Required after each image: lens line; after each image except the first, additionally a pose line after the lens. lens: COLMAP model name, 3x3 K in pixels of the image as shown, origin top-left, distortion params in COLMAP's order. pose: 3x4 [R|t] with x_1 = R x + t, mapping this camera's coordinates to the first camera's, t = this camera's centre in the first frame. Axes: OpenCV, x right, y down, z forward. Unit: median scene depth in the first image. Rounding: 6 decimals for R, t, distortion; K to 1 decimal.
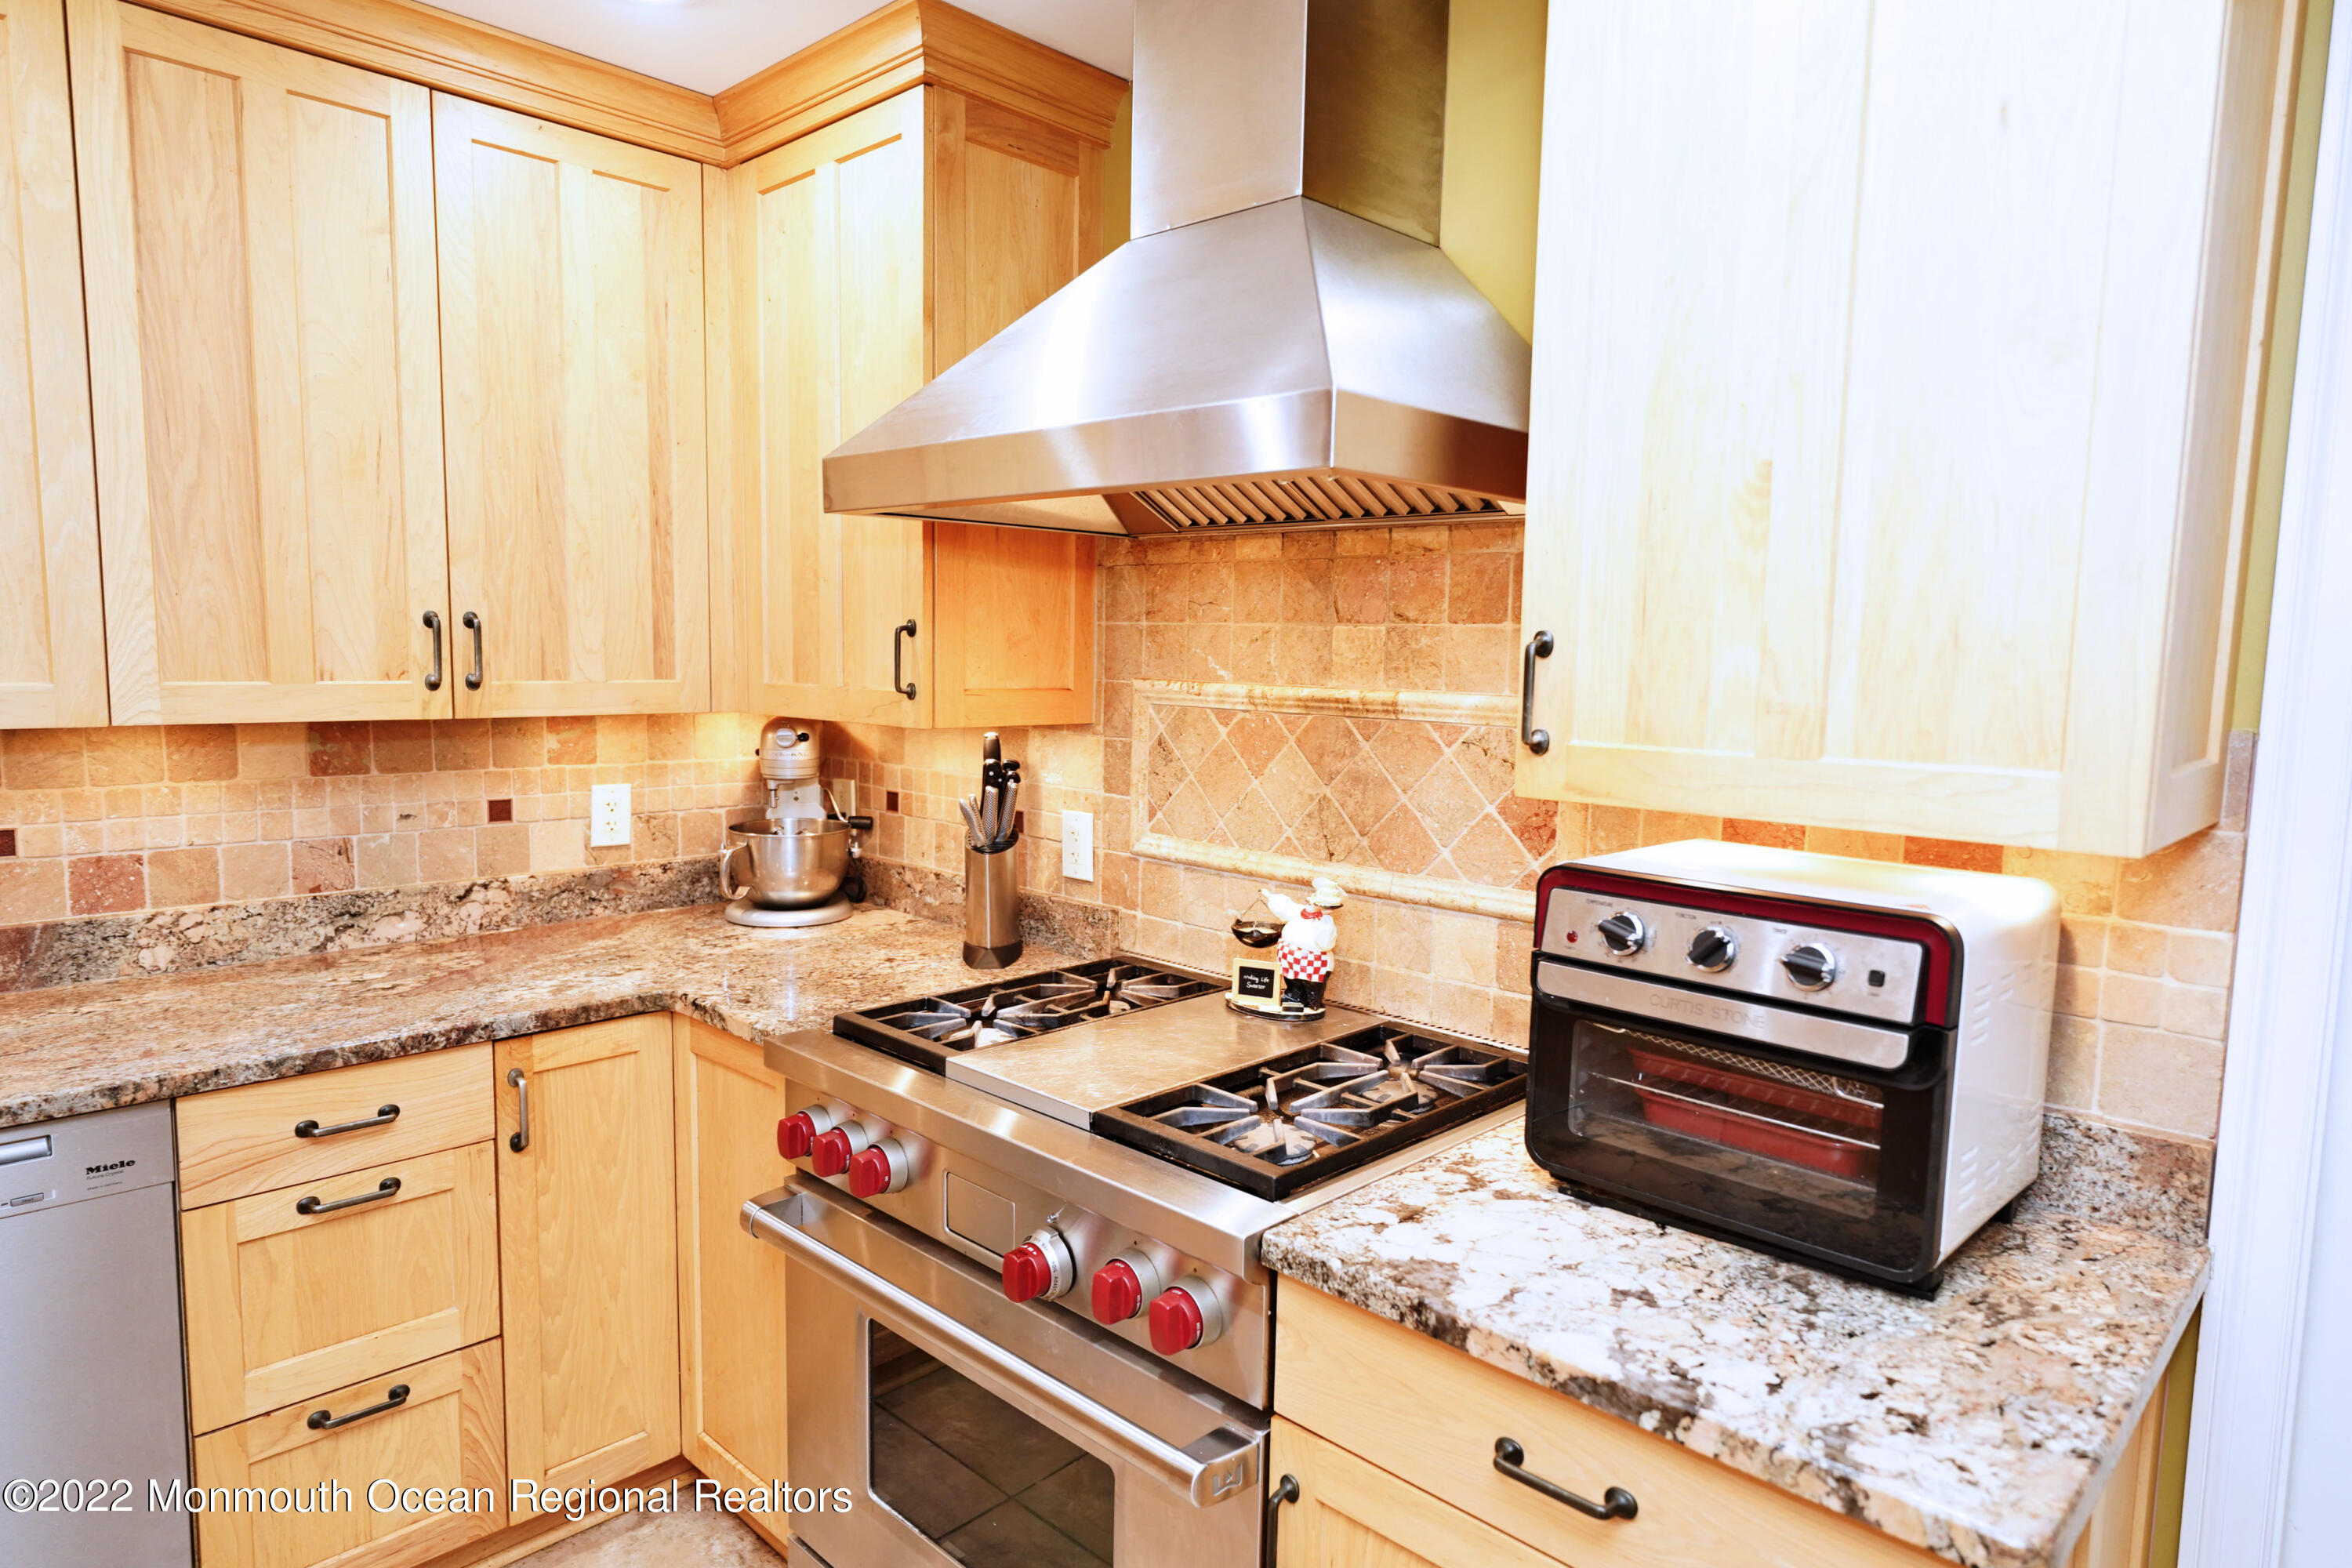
lens RADIAL K [[1374.8, 0, 1177.0], [0, 1374.8, 783.2], [0, 0, 1]] dist [0.000256, 0.000094]
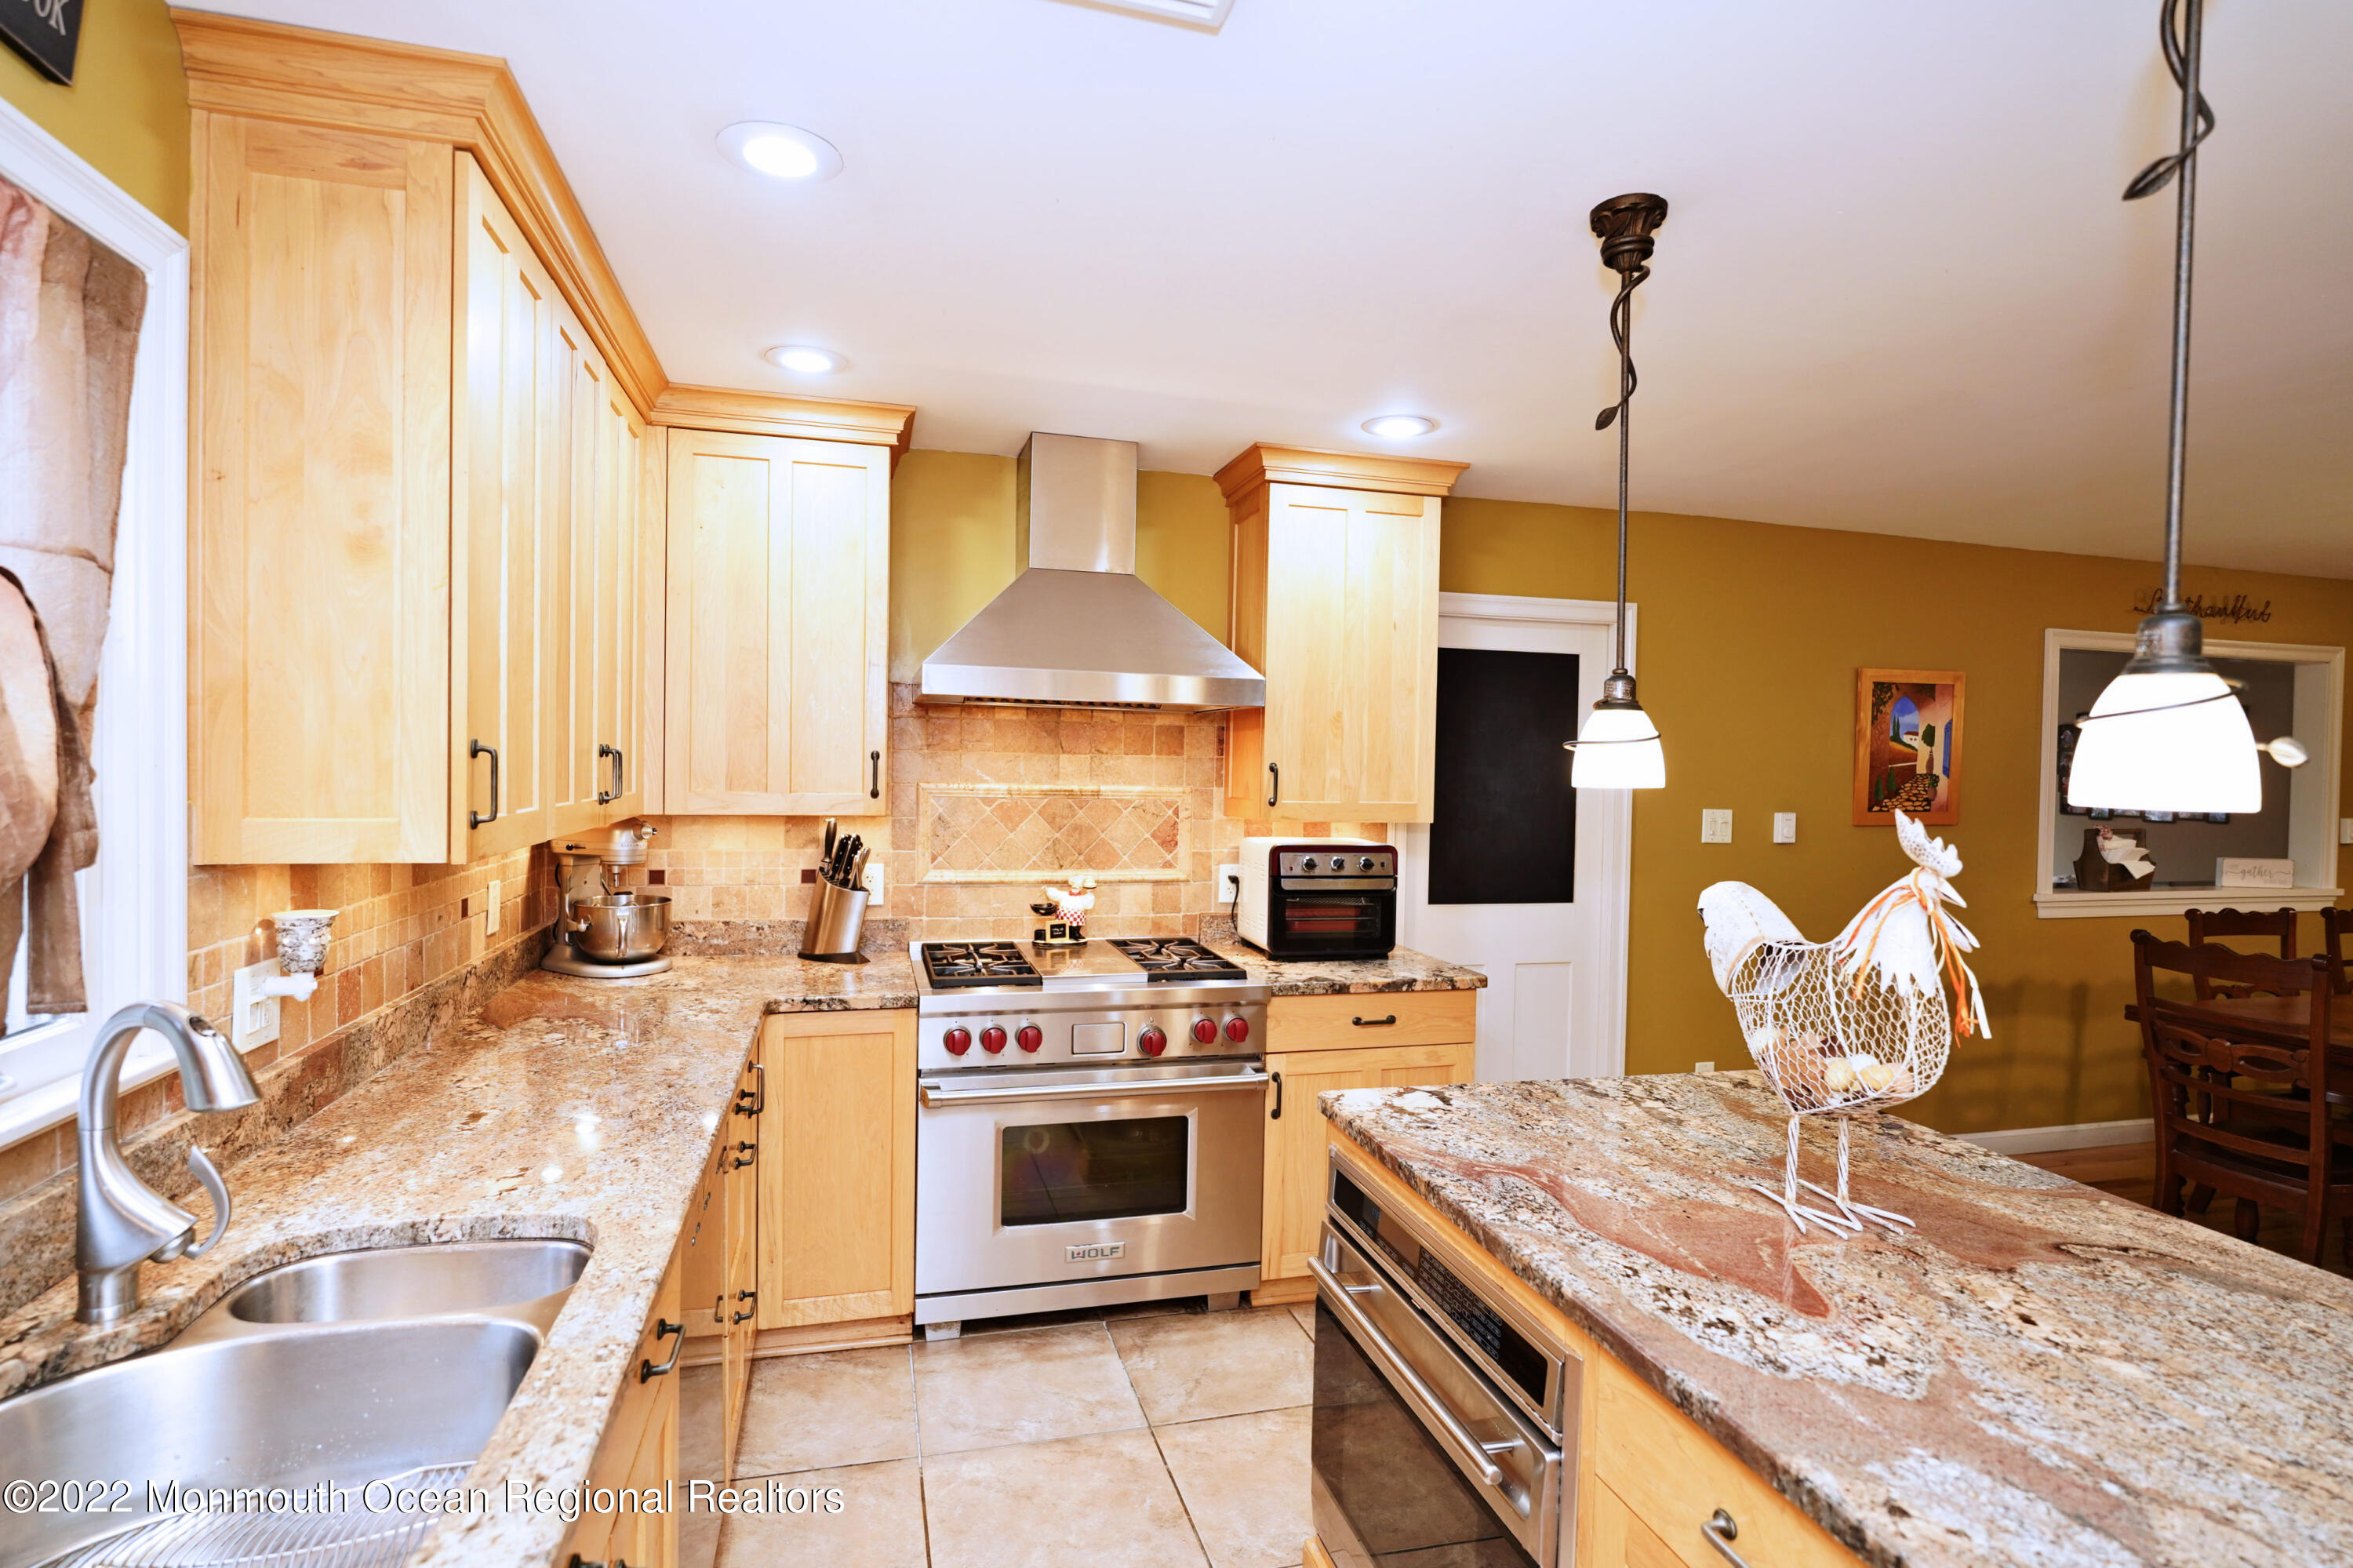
lens RADIAL K [[1161.6, 0, 1176.7], [0, 1161.6, 785.4], [0, 0, 1]] dist [-0.000788, -0.000009]
pose [[0.515055, -0.026663, 0.856742, -1.266816], [0.074934, 0.997090, -0.014018, -0.030646], [-0.853875, 0.071419, 0.515554, -0.043127]]
